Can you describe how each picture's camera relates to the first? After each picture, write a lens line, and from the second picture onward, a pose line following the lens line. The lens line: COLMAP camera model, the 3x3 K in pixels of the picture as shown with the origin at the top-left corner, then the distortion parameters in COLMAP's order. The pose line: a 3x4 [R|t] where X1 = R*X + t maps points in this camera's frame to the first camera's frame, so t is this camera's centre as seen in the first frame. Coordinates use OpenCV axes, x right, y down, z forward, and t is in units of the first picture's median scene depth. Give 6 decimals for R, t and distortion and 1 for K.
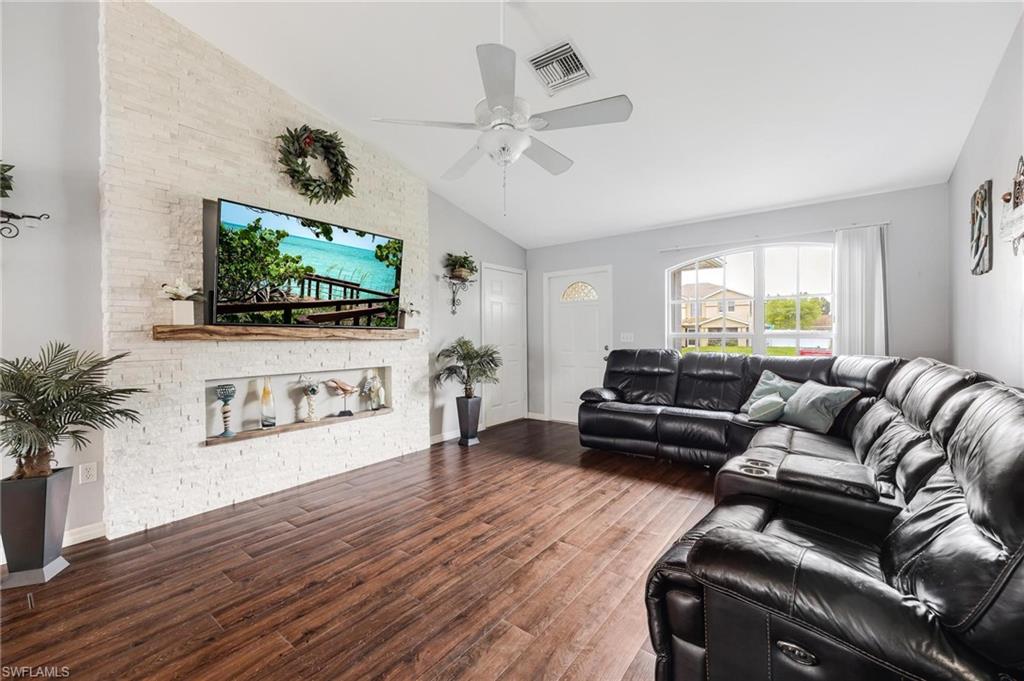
lens RADIAL K [[411.0, 0, 526.3], [0, 411.0, 335.4], [0, 0, 1]] dist [-0.001134, -0.000874]
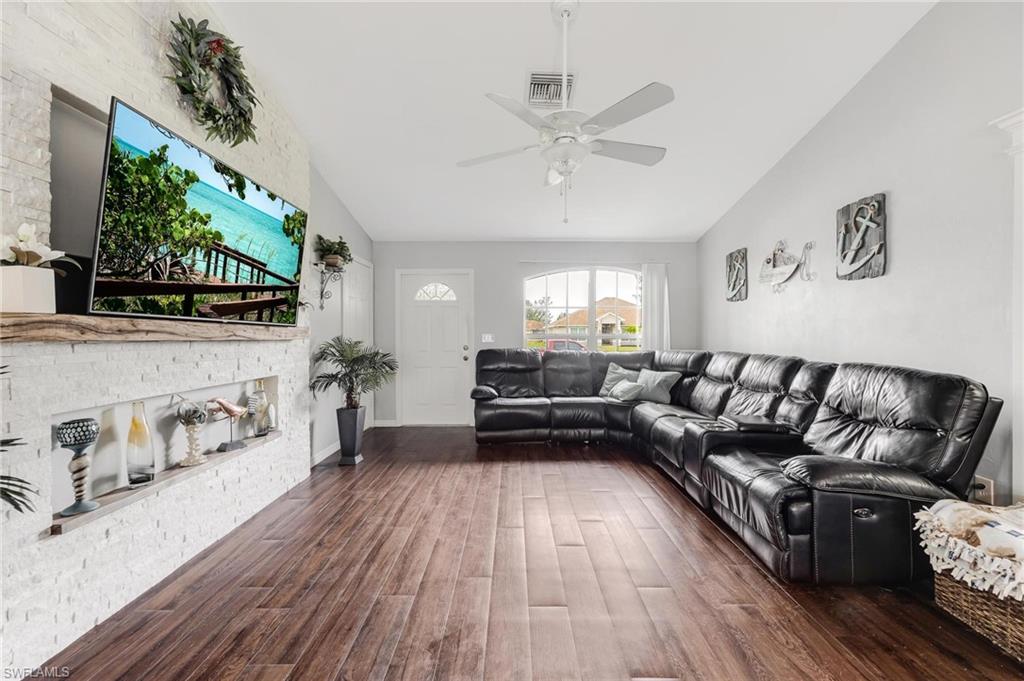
lens RADIAL K [[411.0, 0, 512.3], [0, 411.0, 332.9], [0, 0, 1]] dist [-0.001134, -0.000874]
pose [[0.790613, 0.008983, 0.612250, -0.546445], [-0.004577, 0.999951, -0.008761, 0.001683], [-0.612298, 0.004125, 0.790616, 0.167606]]
